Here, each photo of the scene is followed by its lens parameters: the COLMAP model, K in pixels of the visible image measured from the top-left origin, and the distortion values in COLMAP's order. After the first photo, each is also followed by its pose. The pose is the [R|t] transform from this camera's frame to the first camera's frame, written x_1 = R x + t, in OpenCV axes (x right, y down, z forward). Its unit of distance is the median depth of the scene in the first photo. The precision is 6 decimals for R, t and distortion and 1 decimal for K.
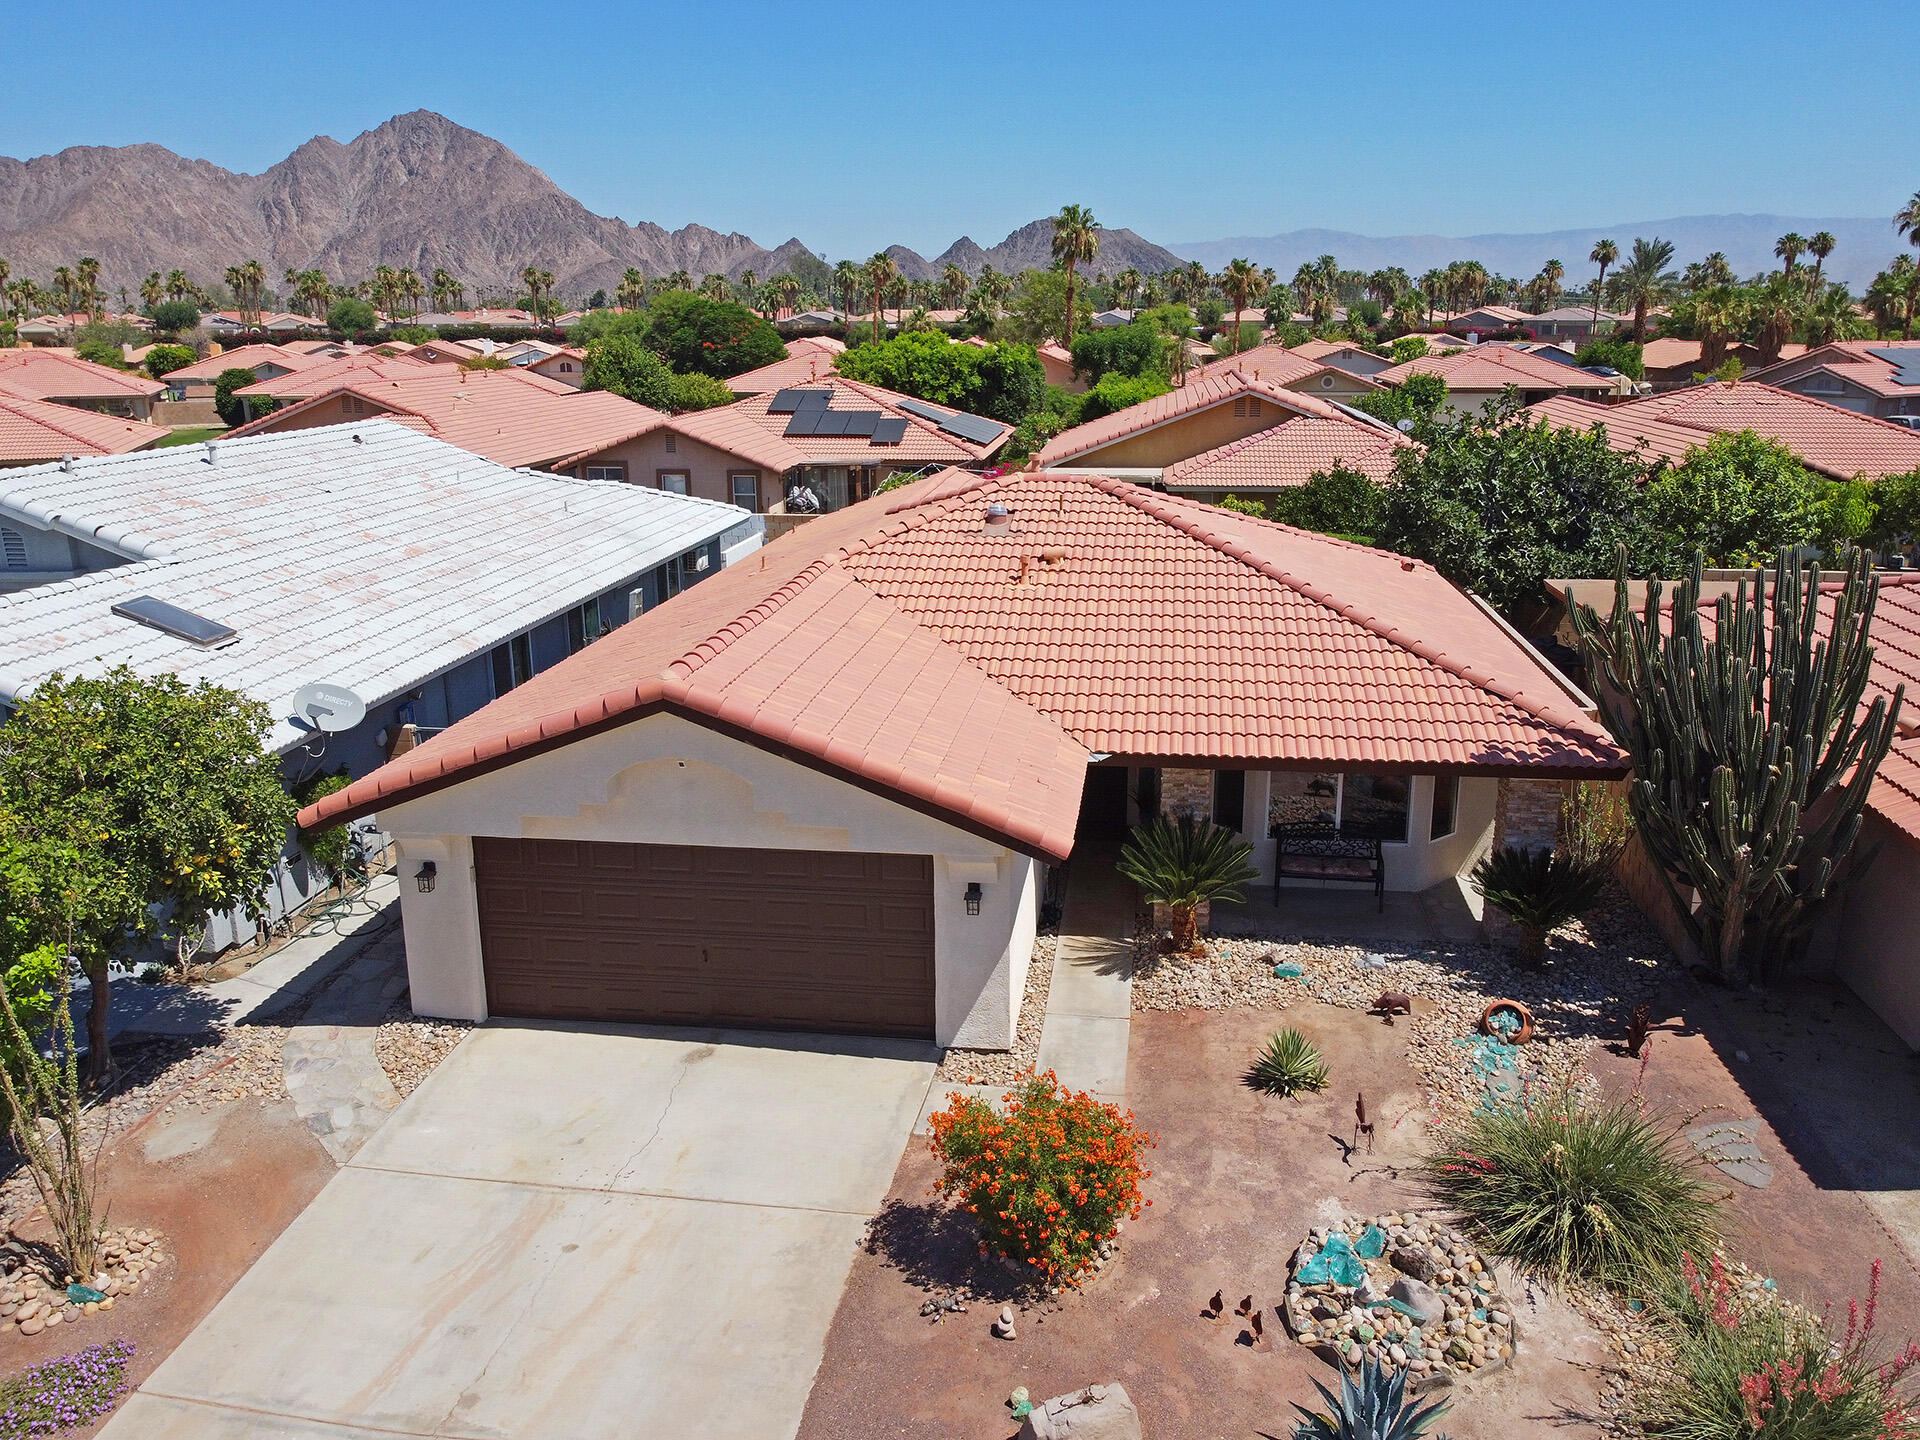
lens RADIAL K [[1452.9, 0, 975.4], [0, 1452.9, 715.9], [0, 0, 1]] dist [0.000861, -0.004883]
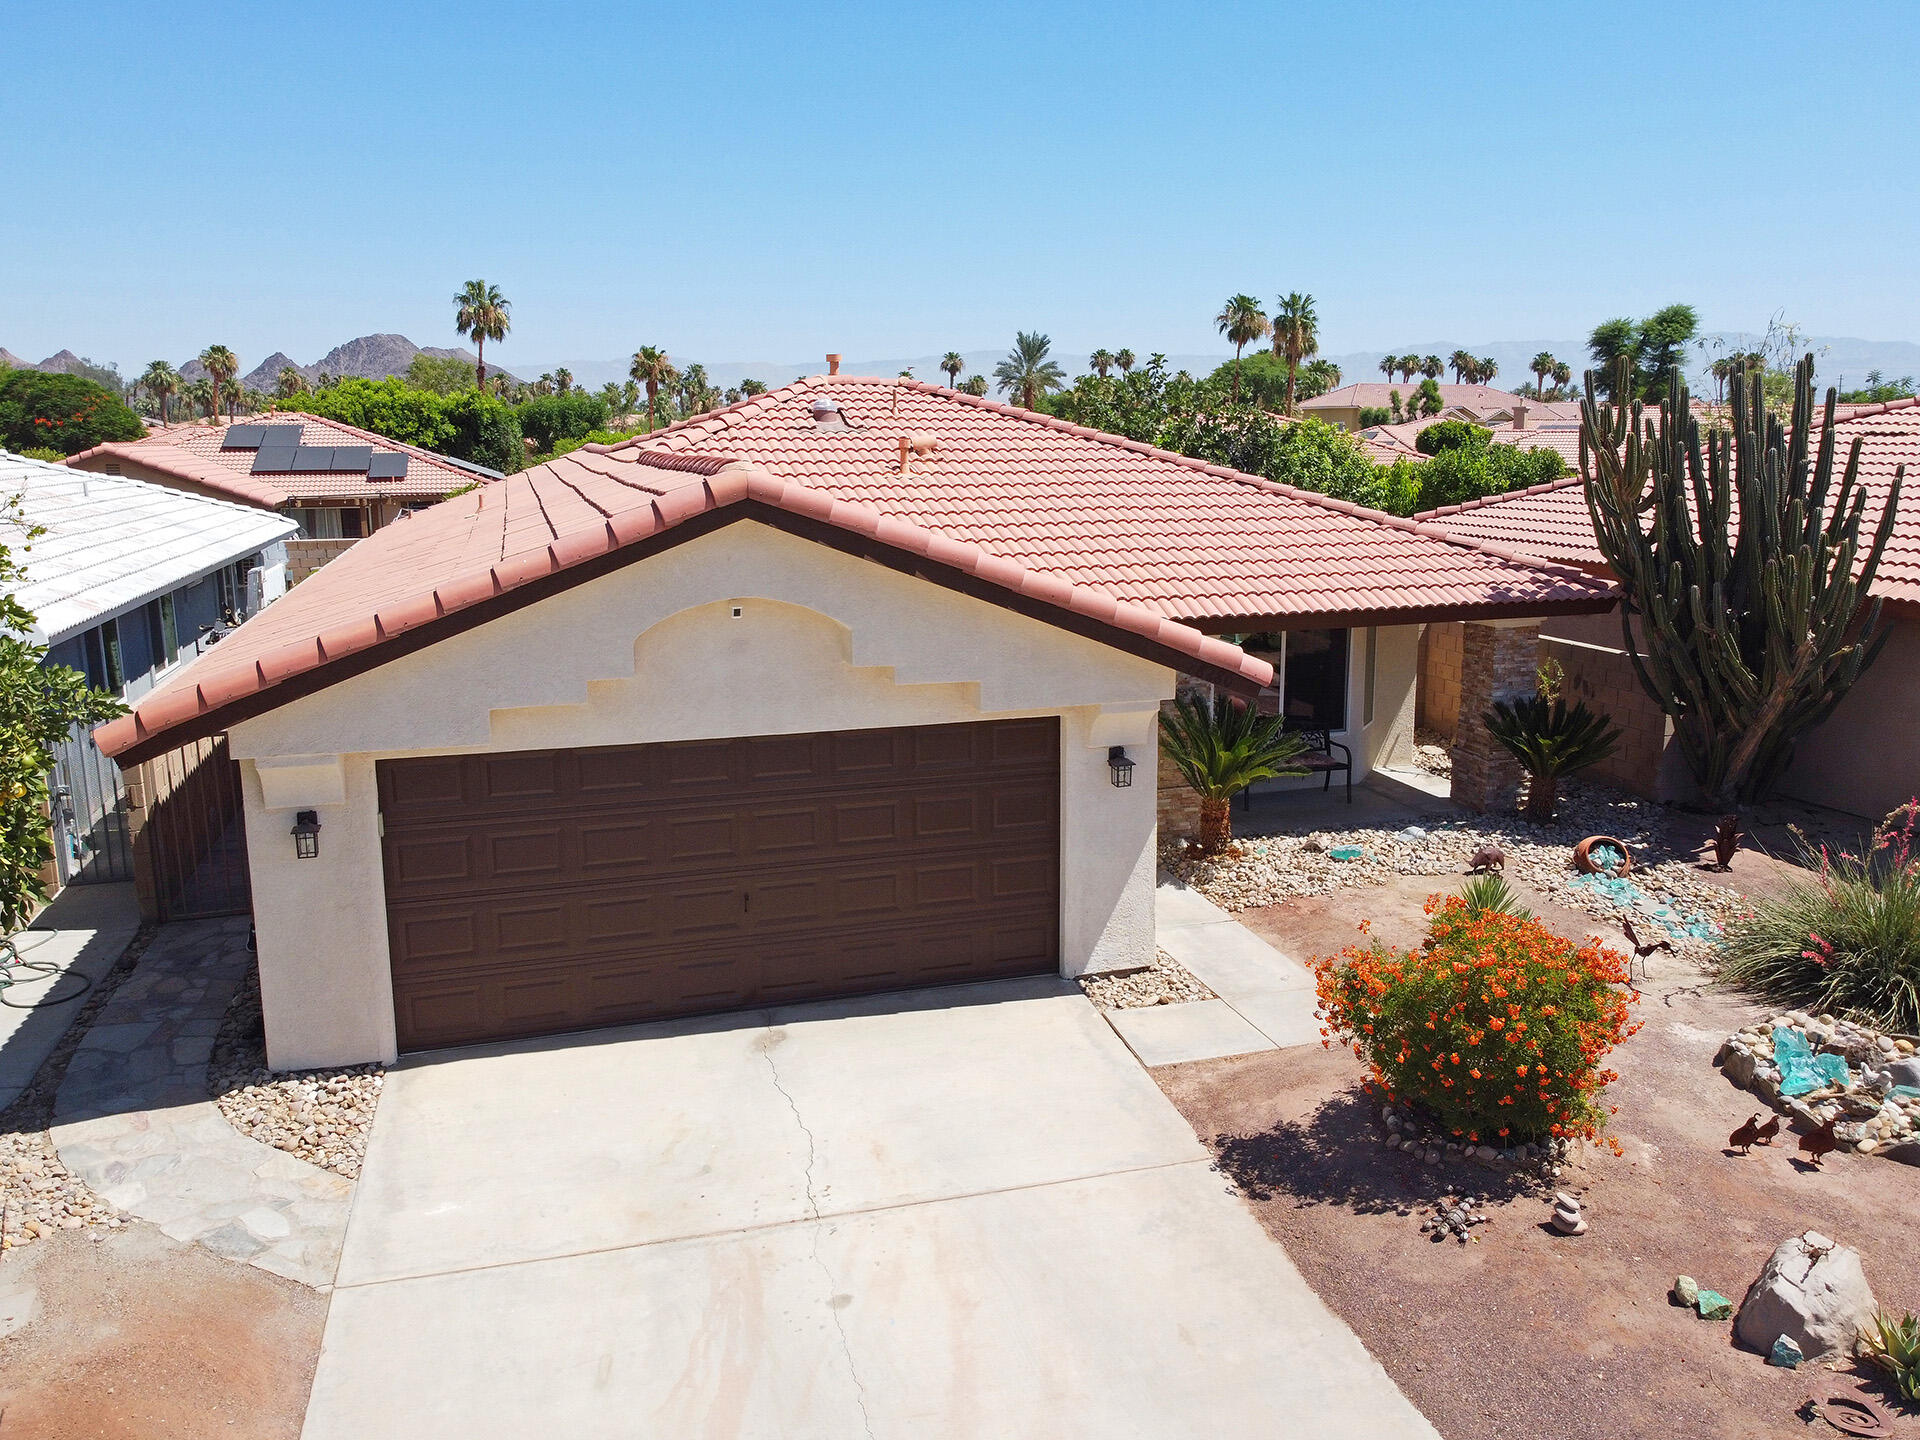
lens RADIAL K [[1452.9, 0, 972.2], [0, 1452.9, 718.8], [0, 0, 1]] dist [0.000861, -0.004883]
pose [[0.909411, -0.080360, 0.408062, -0.341265], [0.111637, 0.992315, -0.053377, 0.117635], [-0.400636, 0.094096, 0.911392, 0.287352]]
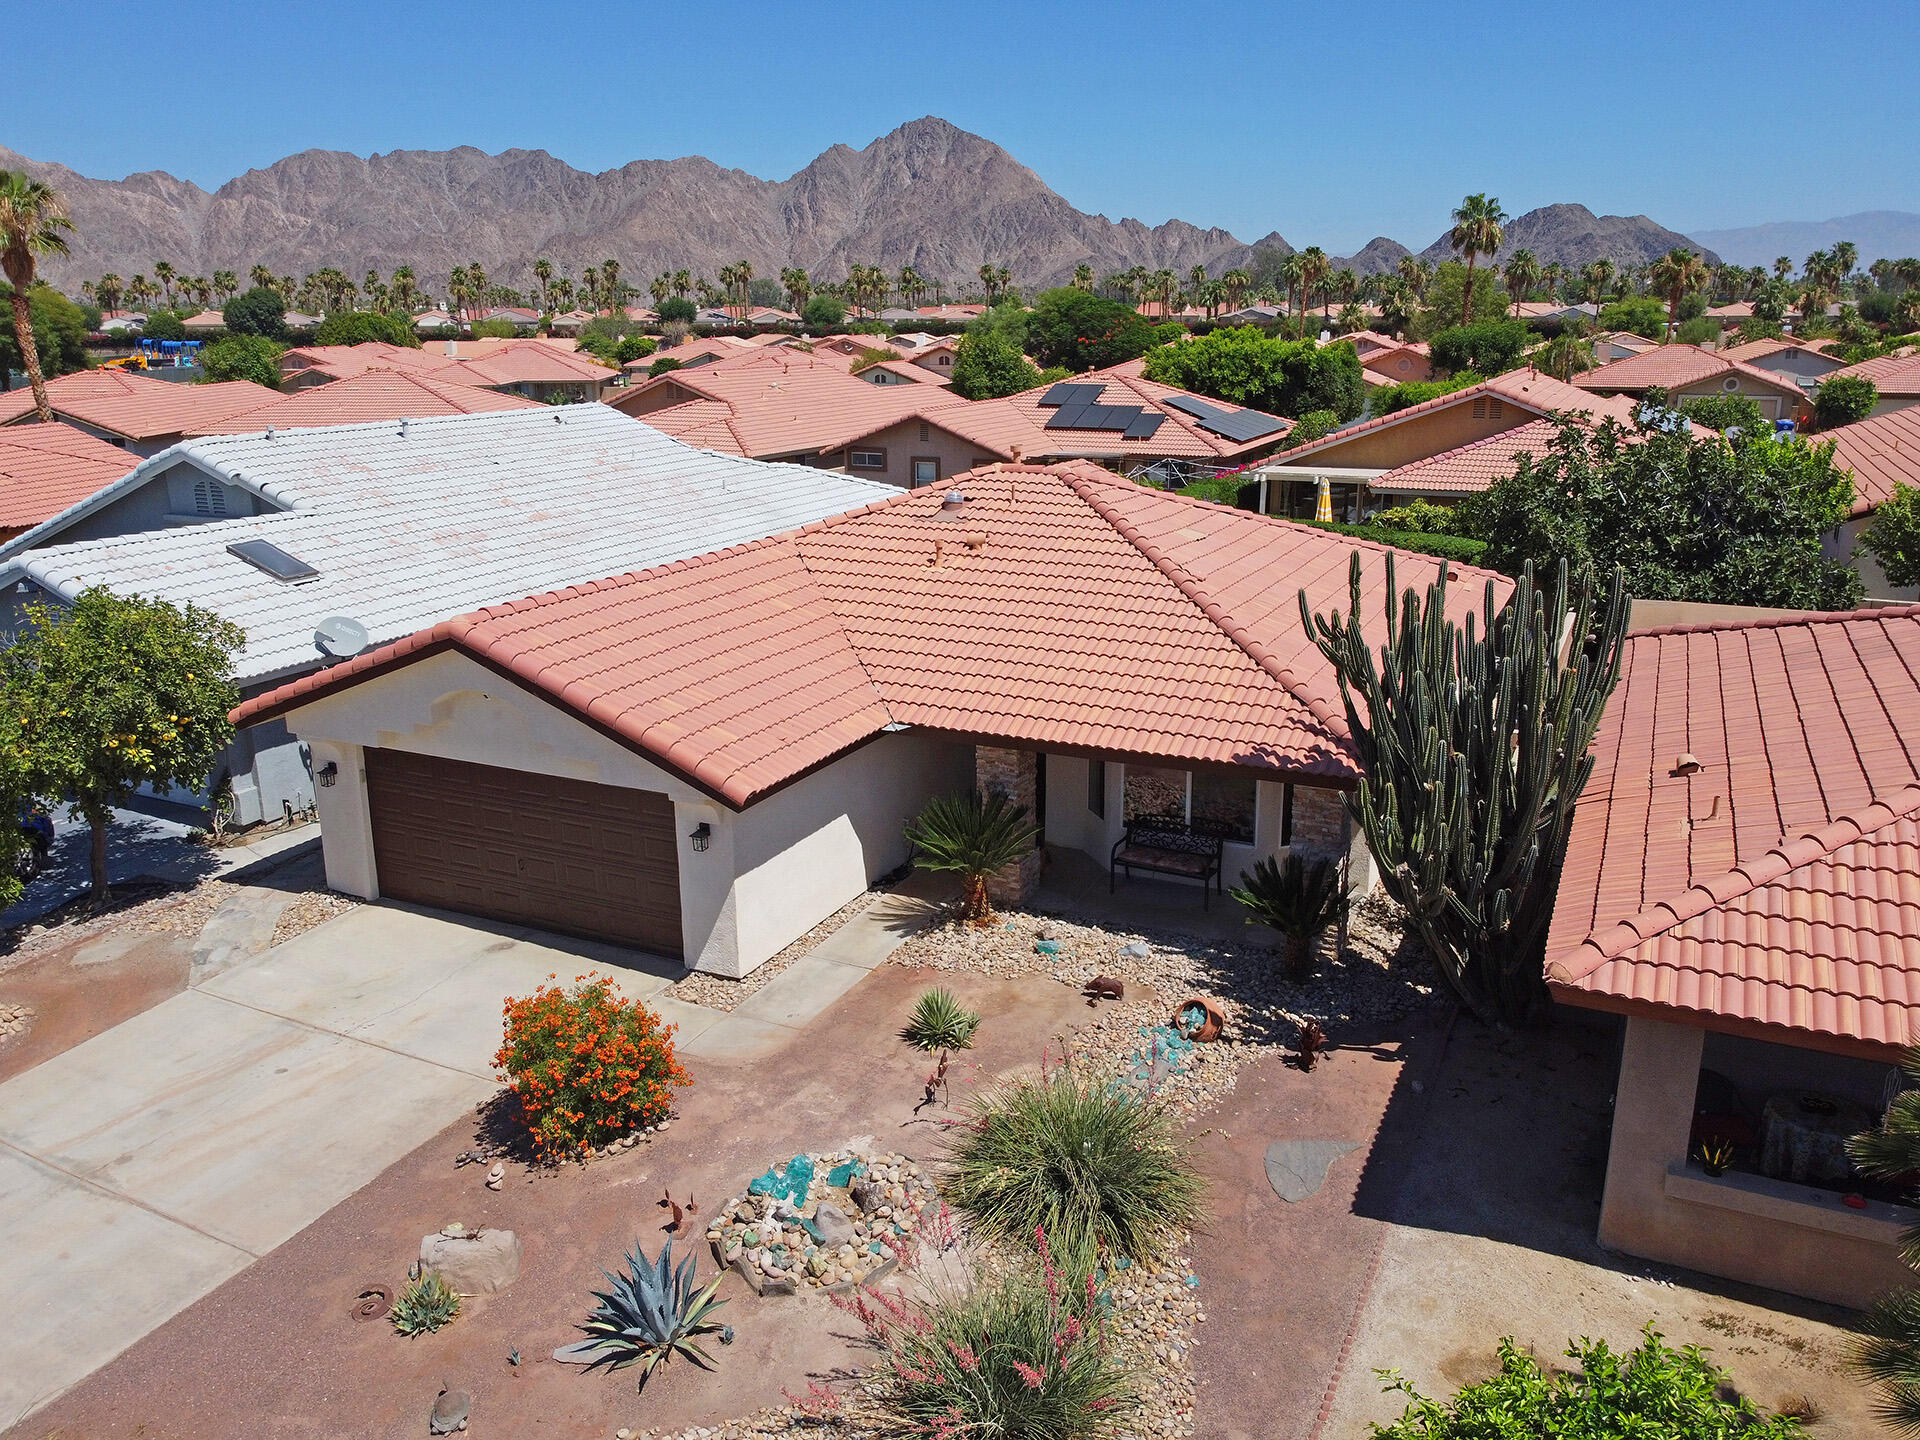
lens RADIAL K [[1452.9, 0, 978.0], [0, 1452.9, 716.4], [0, 0, 1]] dist [0.000861, -0.004883]
pose [[0.951790, 0.081954, -0.295601, 0.463533], [-0.080855, 0.996598, 0.015962, -0.001605], [0.295904, 0.008708, 0.955178, -0.005903]]
